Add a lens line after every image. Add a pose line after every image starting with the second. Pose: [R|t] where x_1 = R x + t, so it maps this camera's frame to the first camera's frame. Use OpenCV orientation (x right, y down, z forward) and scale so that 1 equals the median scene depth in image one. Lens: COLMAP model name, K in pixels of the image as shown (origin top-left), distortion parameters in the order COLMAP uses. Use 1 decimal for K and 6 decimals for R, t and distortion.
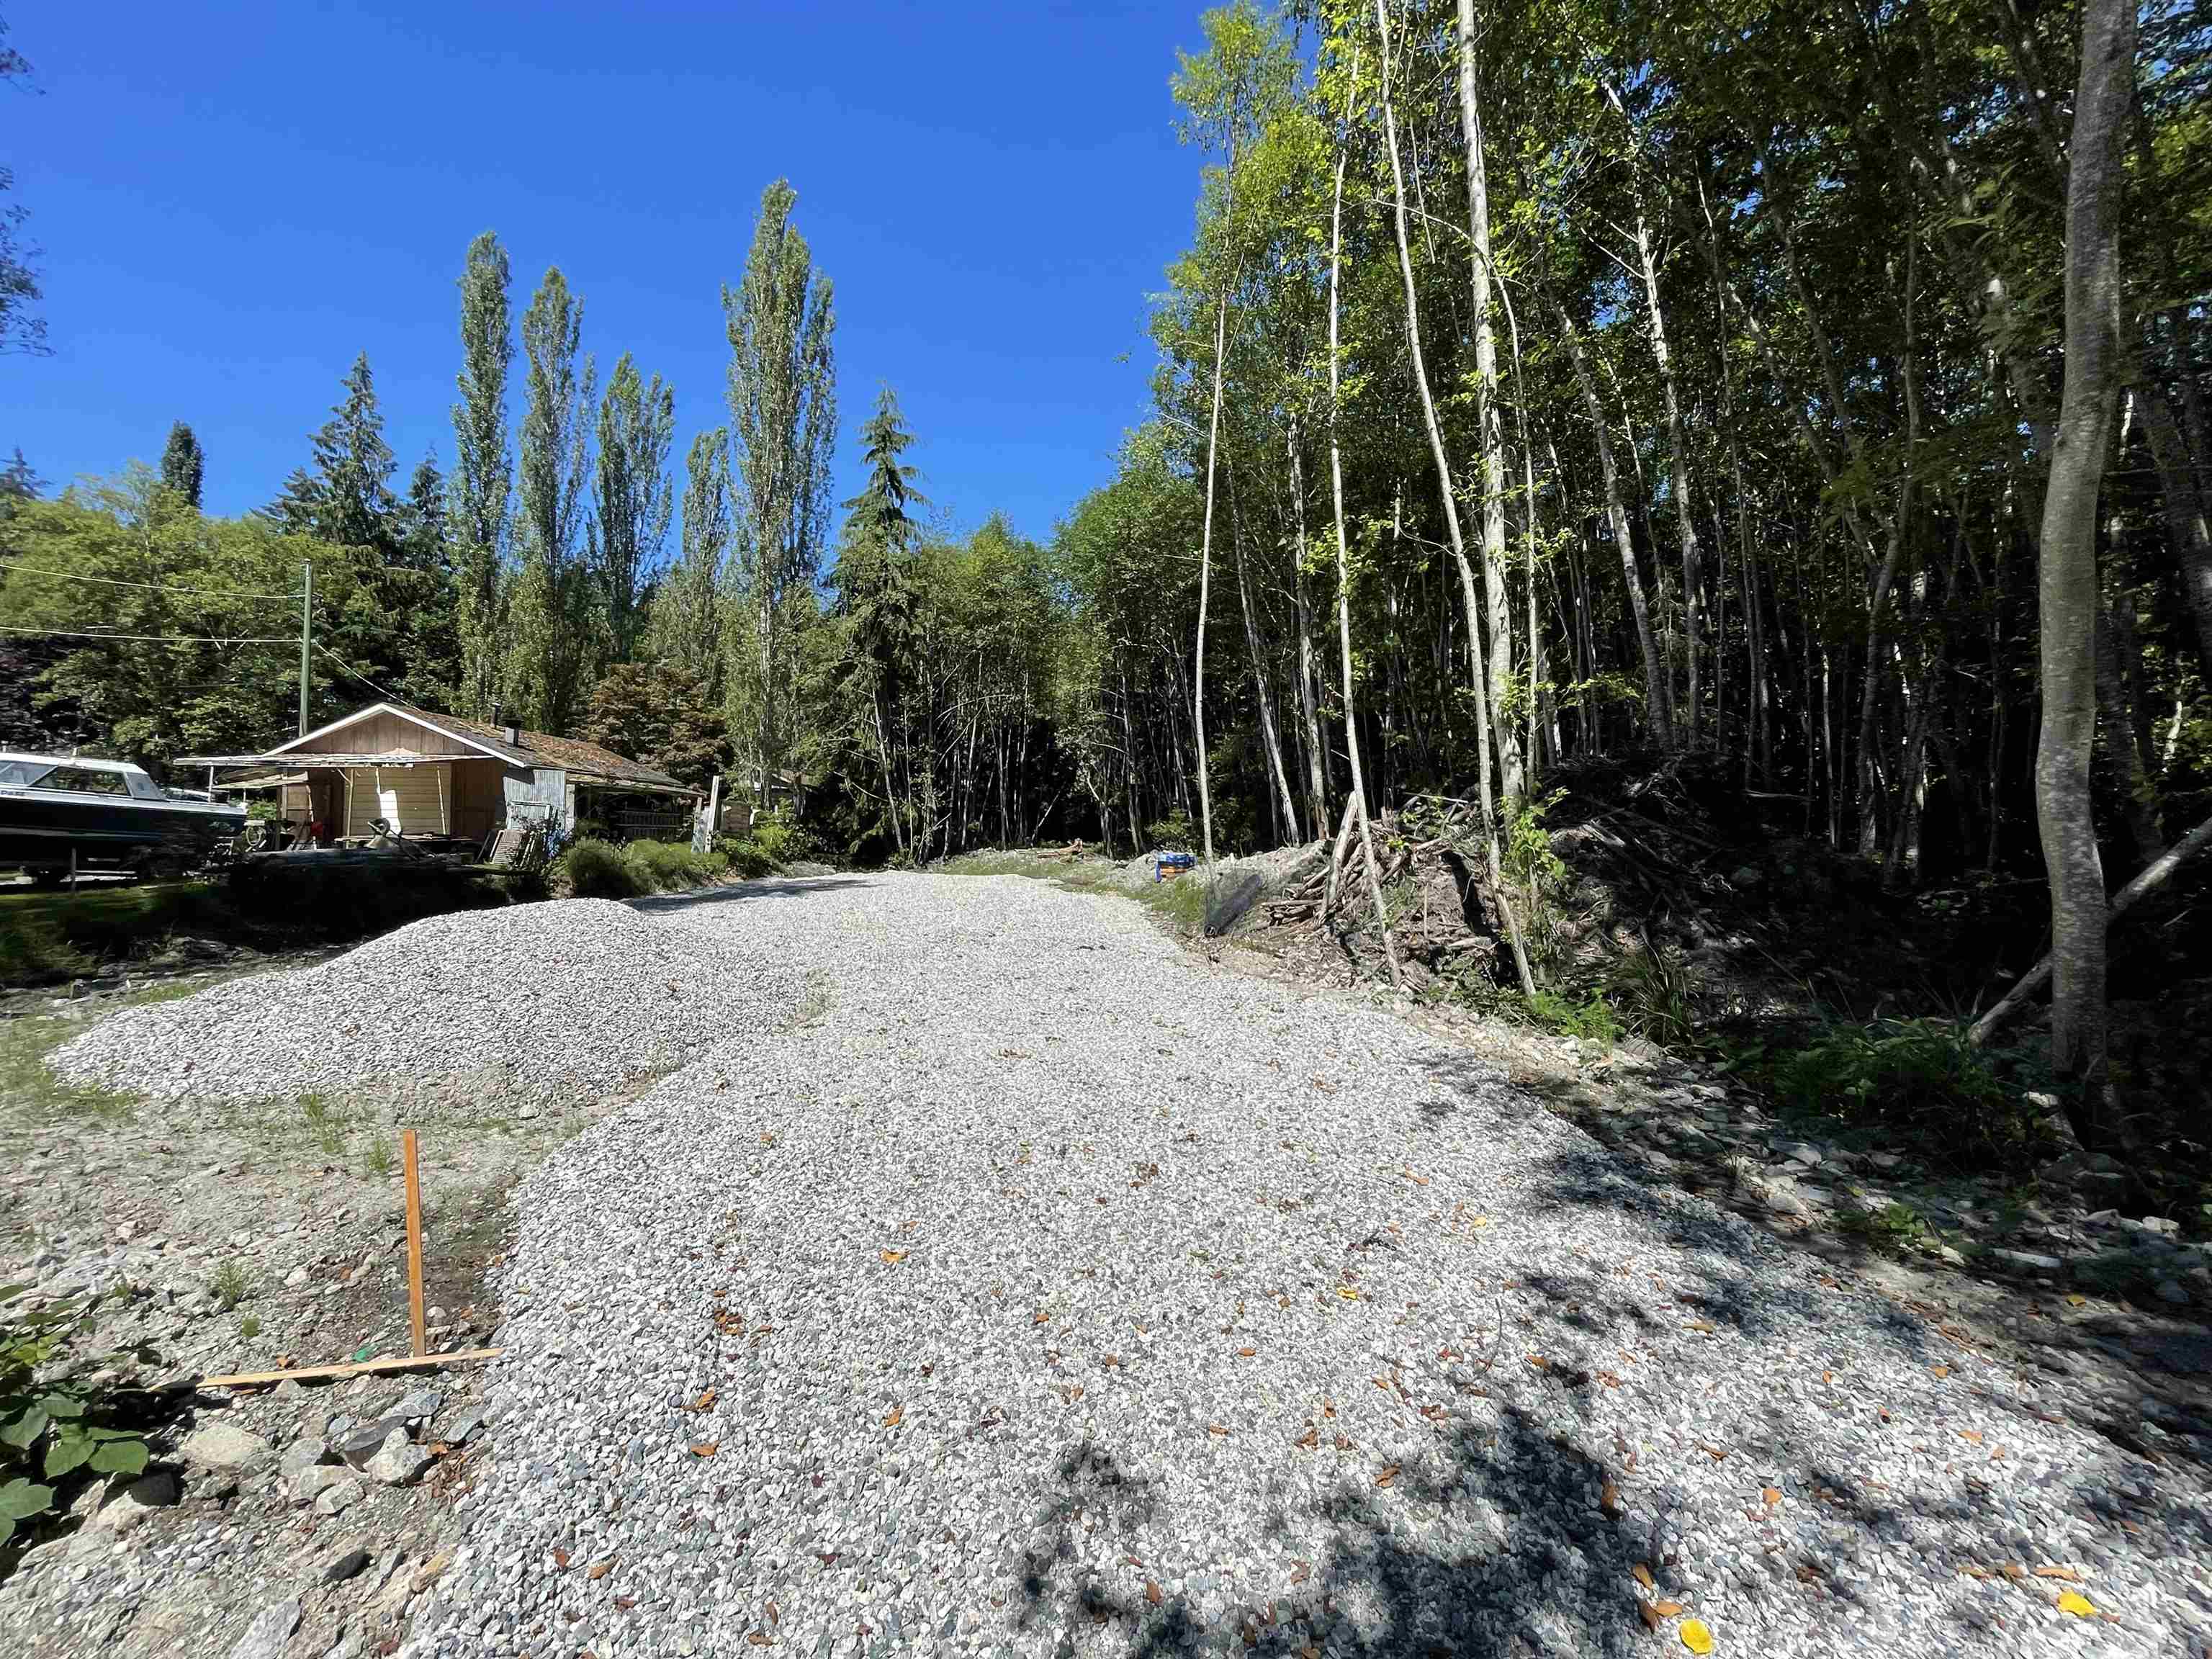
lens RADIAL K [[889.7, 0, 1113.9], [0, 889.7, 820.7], [0, 0, 1]] dist [0.013427, 0.000081]
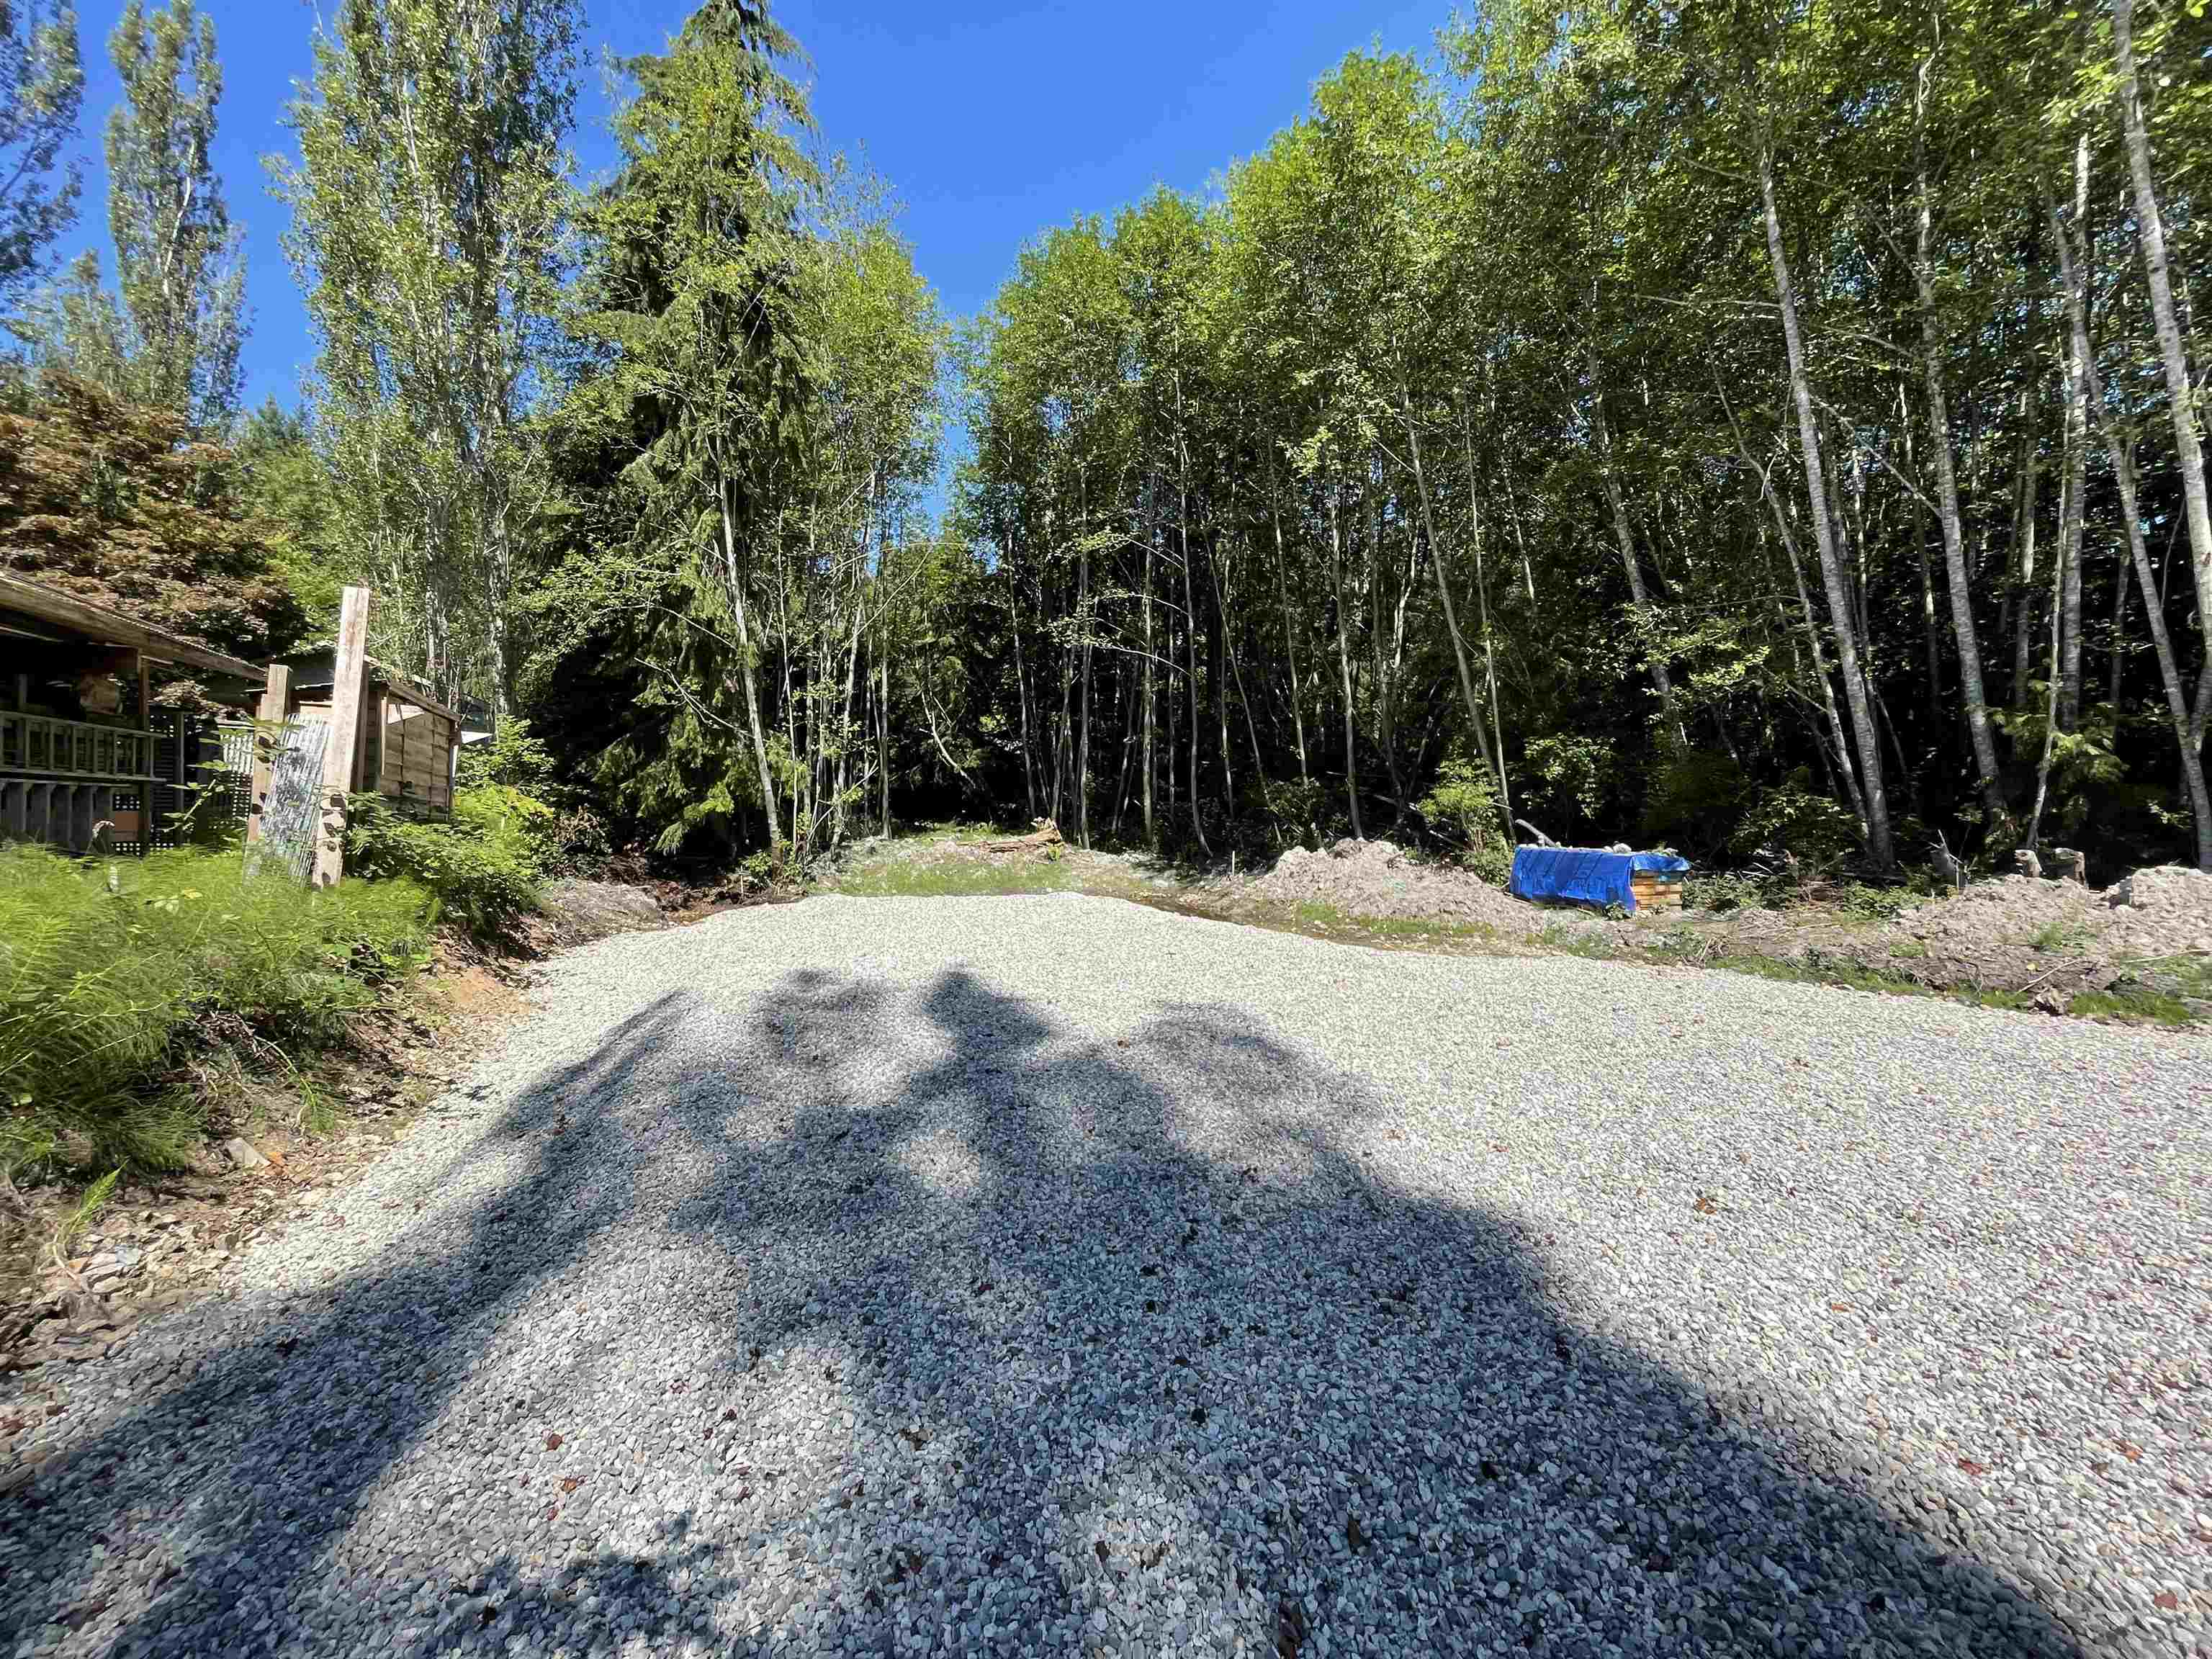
lens RADIAL K [[886.2, 0, 1108.6], [0, 886.2, 831.8], [0, 0, 1]] dist [-0.007443, 0.000193]
pose [[0.920617, -0.009275, 0.390356, -0.264932], [-0.005963, 0.999267, 0.037806, 0.008696], [-0.390420, -0.037132, 0.919888, 0.517485]]
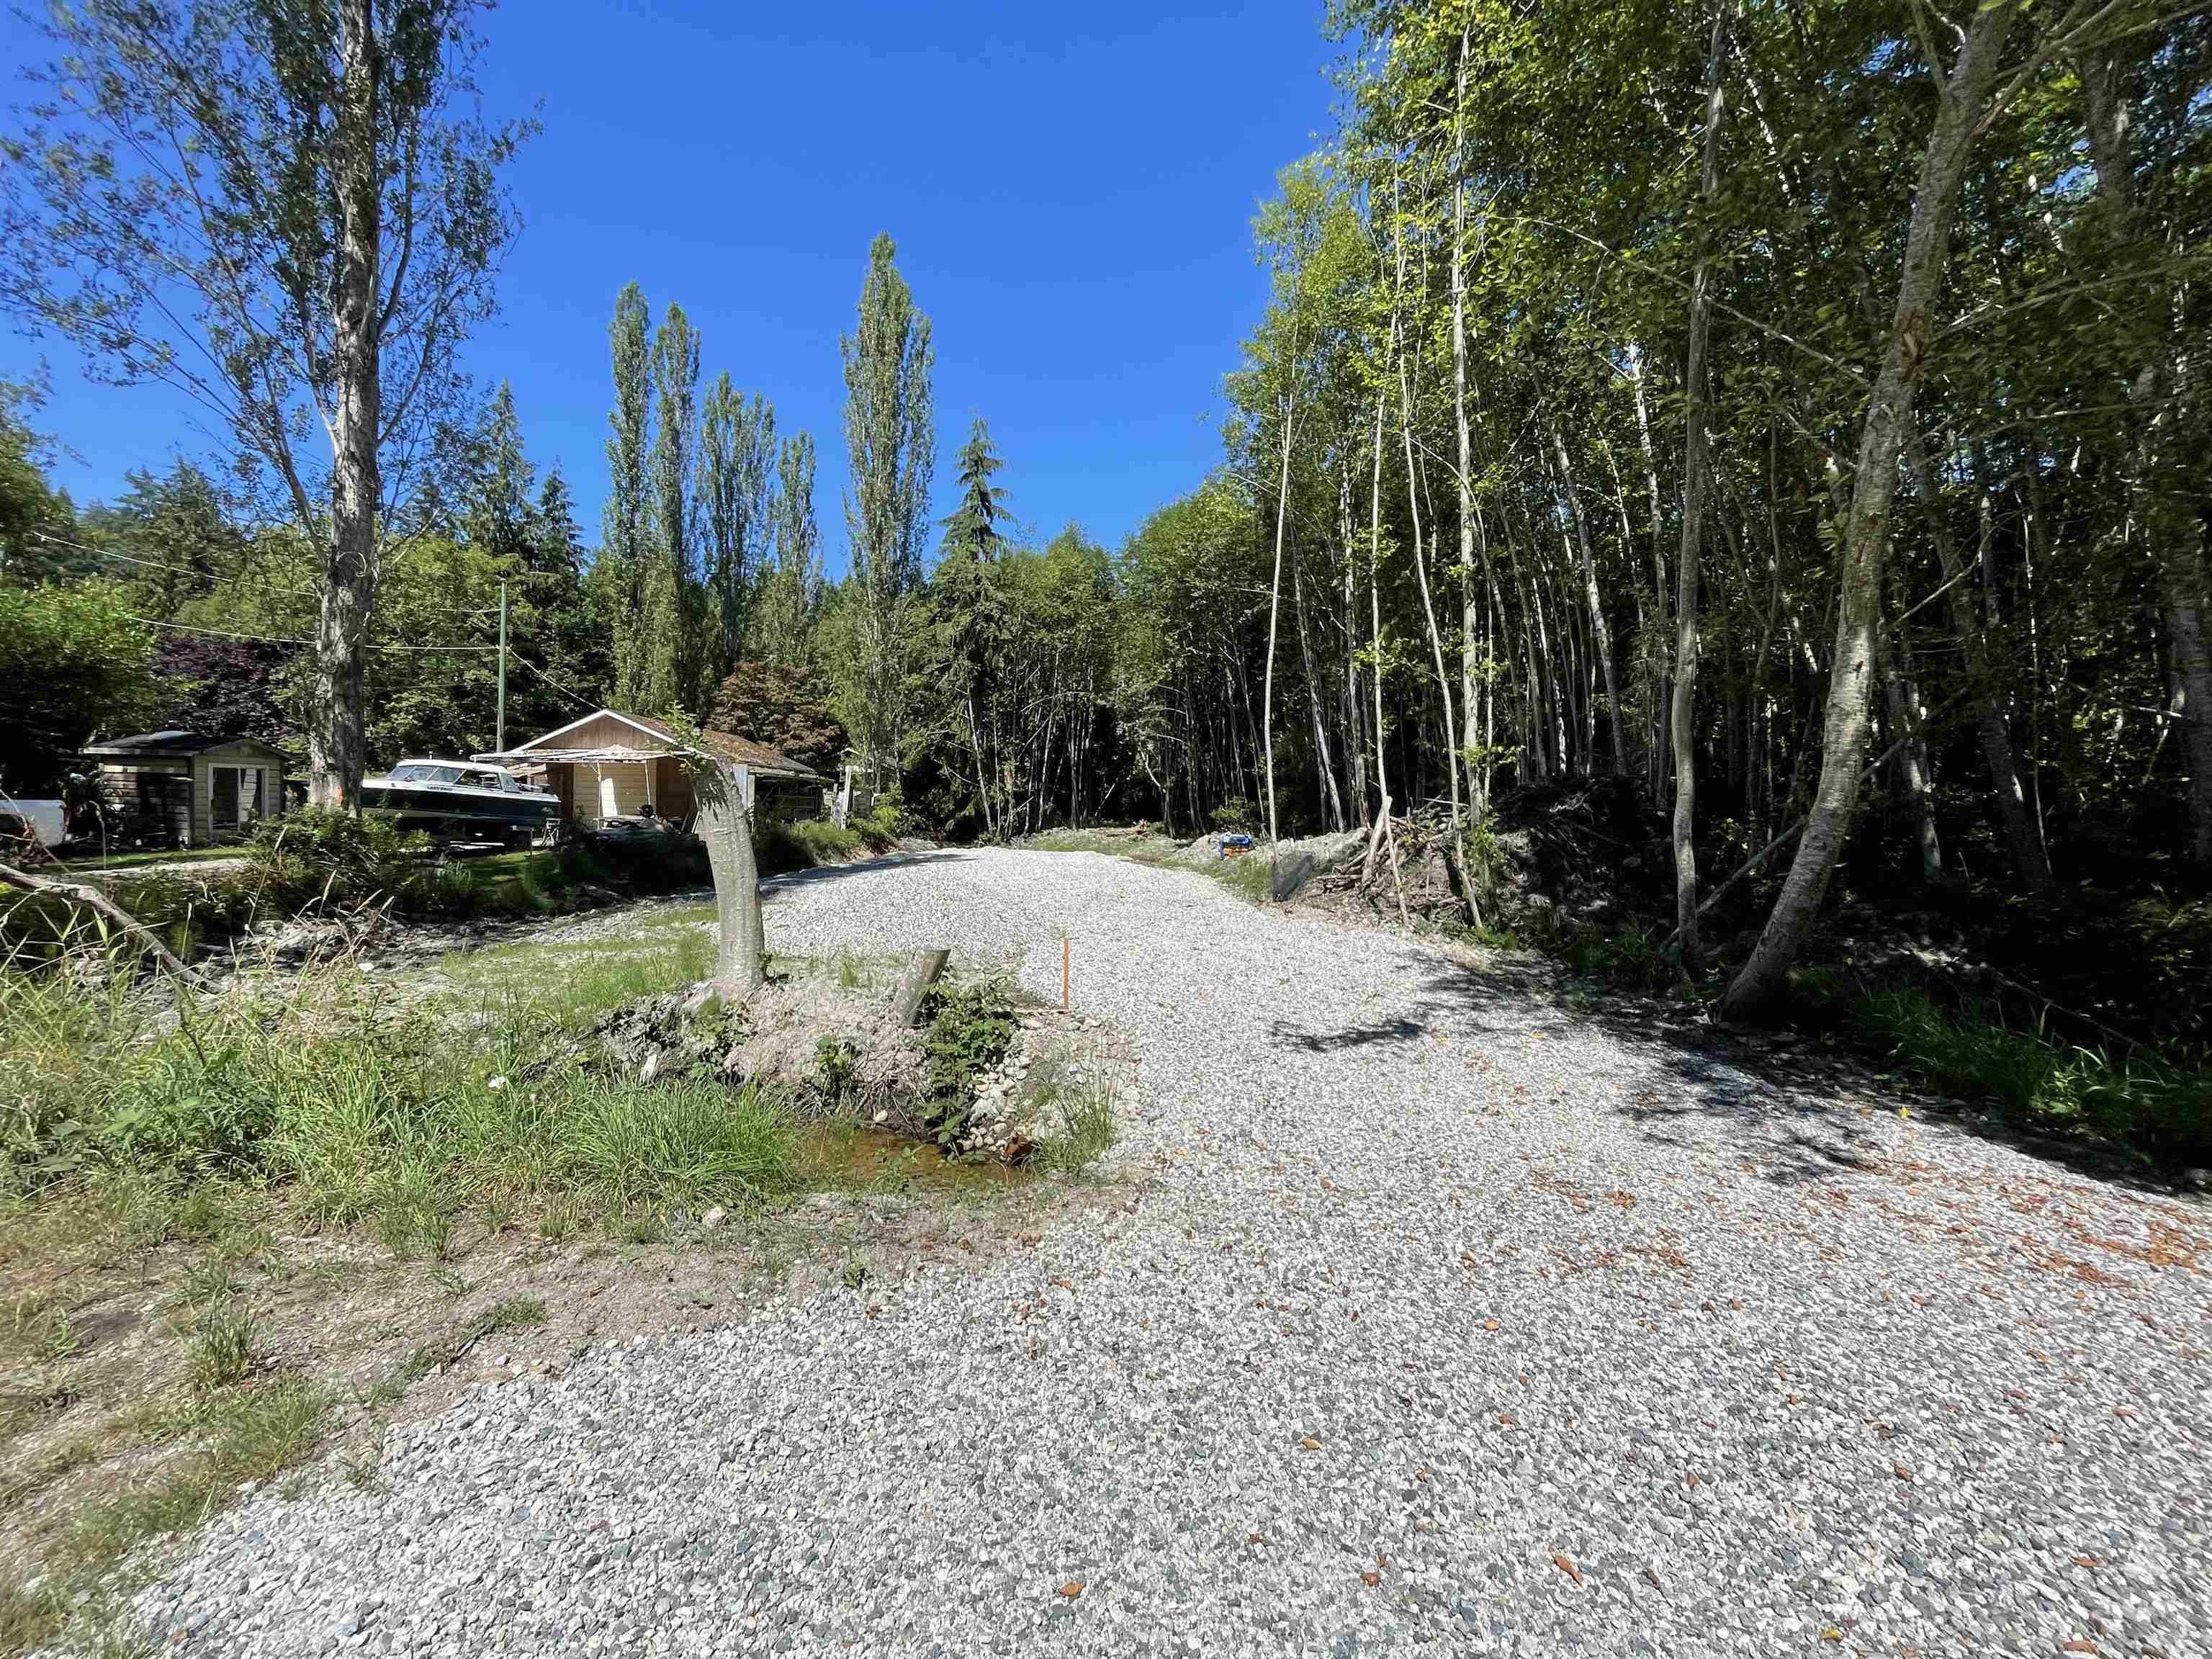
lens RADIAL K [[886.2, 0, 1108.6], [0, 886.2, 831.8], [0, 0, 1]] dist [-0.007443, 0.000193]
pose [[0.998630, 0.011549, -0.051031, -0.029470], [-0.009525, 0.999165, 0.039728, -0.009617], [0.051447, -0.039187, 0.997907, -0.129103]]
